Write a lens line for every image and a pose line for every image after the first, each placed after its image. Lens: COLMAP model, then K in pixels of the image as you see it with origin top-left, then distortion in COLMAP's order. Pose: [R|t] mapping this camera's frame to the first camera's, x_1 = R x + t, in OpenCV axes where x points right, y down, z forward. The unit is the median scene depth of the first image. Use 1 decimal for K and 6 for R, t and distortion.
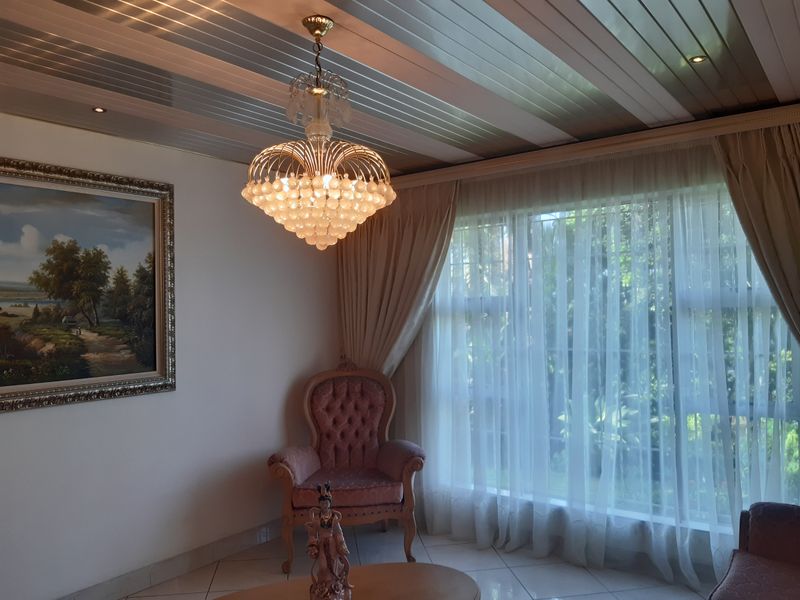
lens RADIAL K [[621.8, 0, 405.0], [0, 621.8, 298.1], [0, 0, 1]] dist [0.085574, -0.185143]
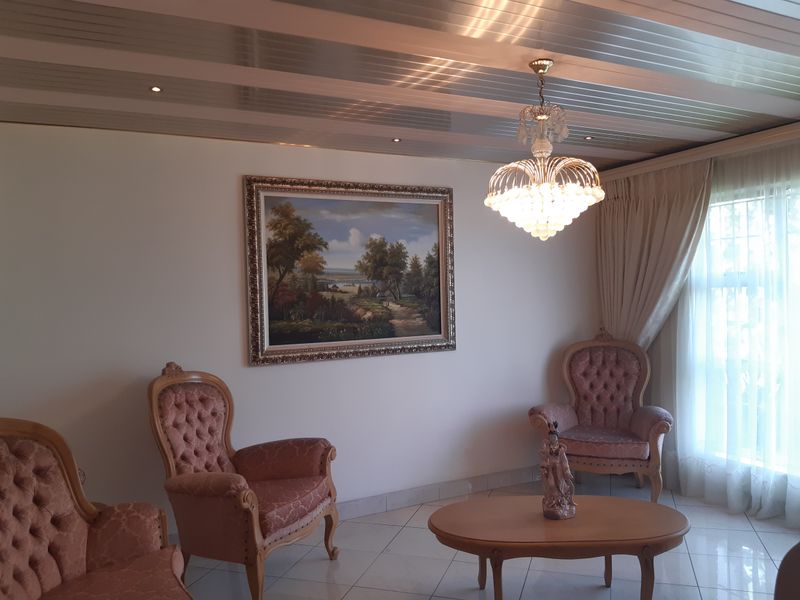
lens RADIAL K [[621.8, 0, 405.0], [0, 621.8, 298.1], [0, 0, 1]] dist [0.085574, -0.185143]
pose [[0.891161, -0.000274, -0.453687, 0.121258], [0.017745, 0.999256, 0.034254, -0.004511], [0.453340, -0.038577, 0.890503, -0.179239]]
